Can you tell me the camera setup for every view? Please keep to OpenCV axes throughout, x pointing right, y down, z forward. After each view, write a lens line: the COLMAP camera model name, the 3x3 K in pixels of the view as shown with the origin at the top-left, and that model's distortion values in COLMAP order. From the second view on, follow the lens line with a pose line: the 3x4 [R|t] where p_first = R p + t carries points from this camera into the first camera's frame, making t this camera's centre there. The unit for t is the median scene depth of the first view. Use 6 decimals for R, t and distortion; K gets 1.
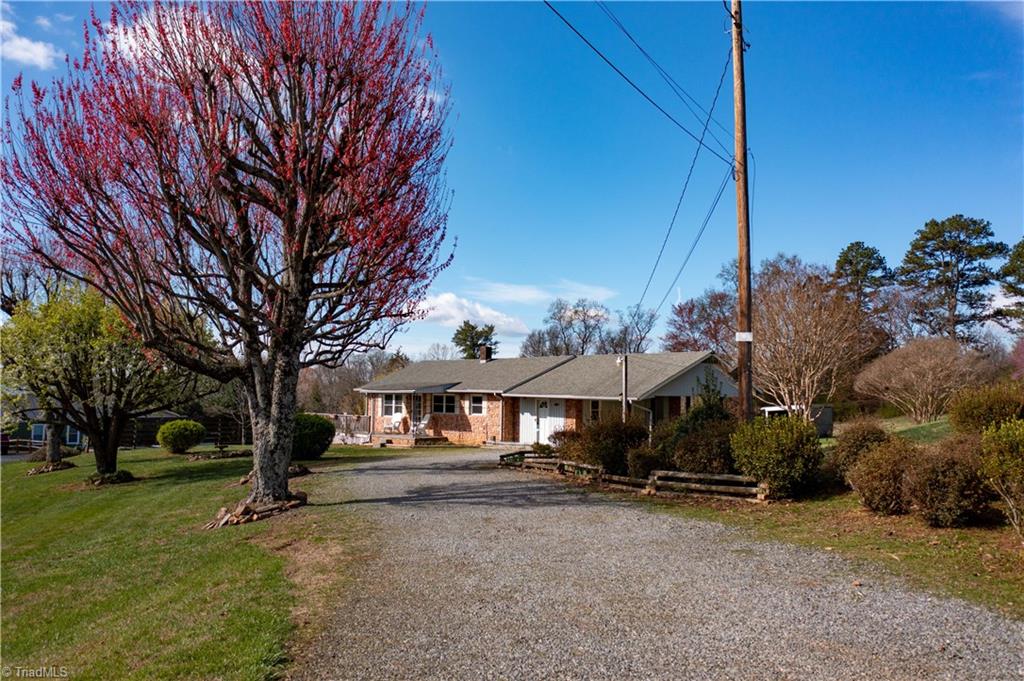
lens RADIAL K [[798.1, 0, 512.0], [0, 798.1, 340.5], [0, 0, 1]] dist [-0.028792, 0.000505]
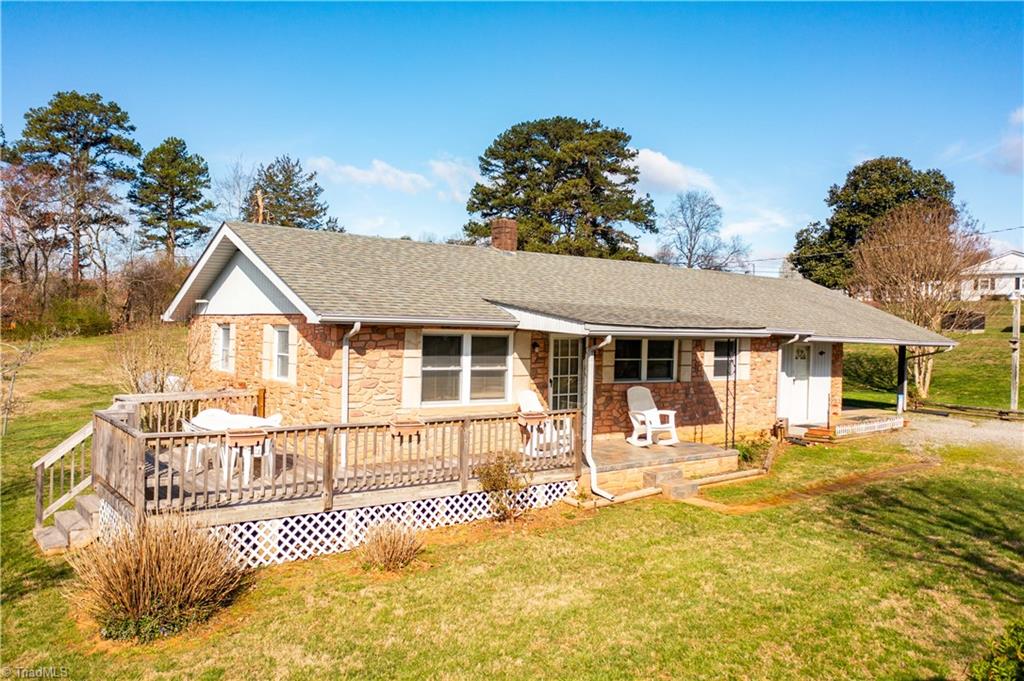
lens RADIAL K [[810.7, 0, 512.0], [0, 810.7, 340.5], [0, 0, 1]] dist [-0.026200, -0.002751]
pose [[0.099830, -0.026165, 0.994660, -0.520623], [-0.092425, 0.995088, 0.035453, 0.061832], [-0.990703, -0.095471, 0.096921, 1.040026]]
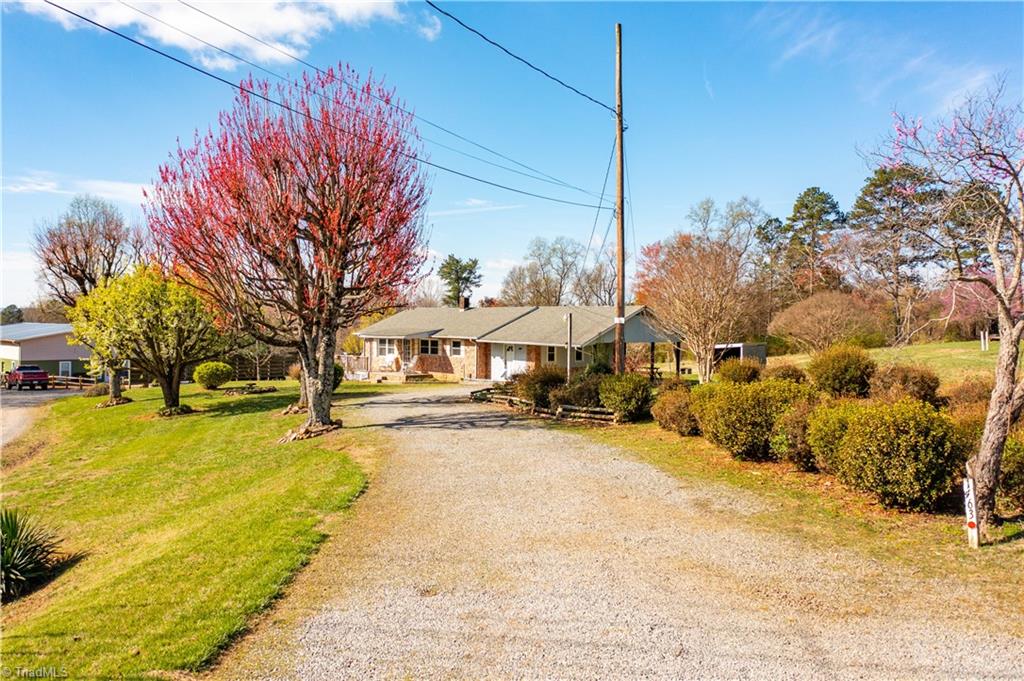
lens RADIAL K [[802.3, 0, 512.0], [0, 802.3, 340.5], [0, 0, 1]] dist [-0.023409, -0.007155]
pose [[0.999850, -0.004041, 0.016826, 0.019836], [0.002499, 0.995876, 0.090688, -0.040629], [-0.017123, -0.090632, 0.995737, -0.213750]]
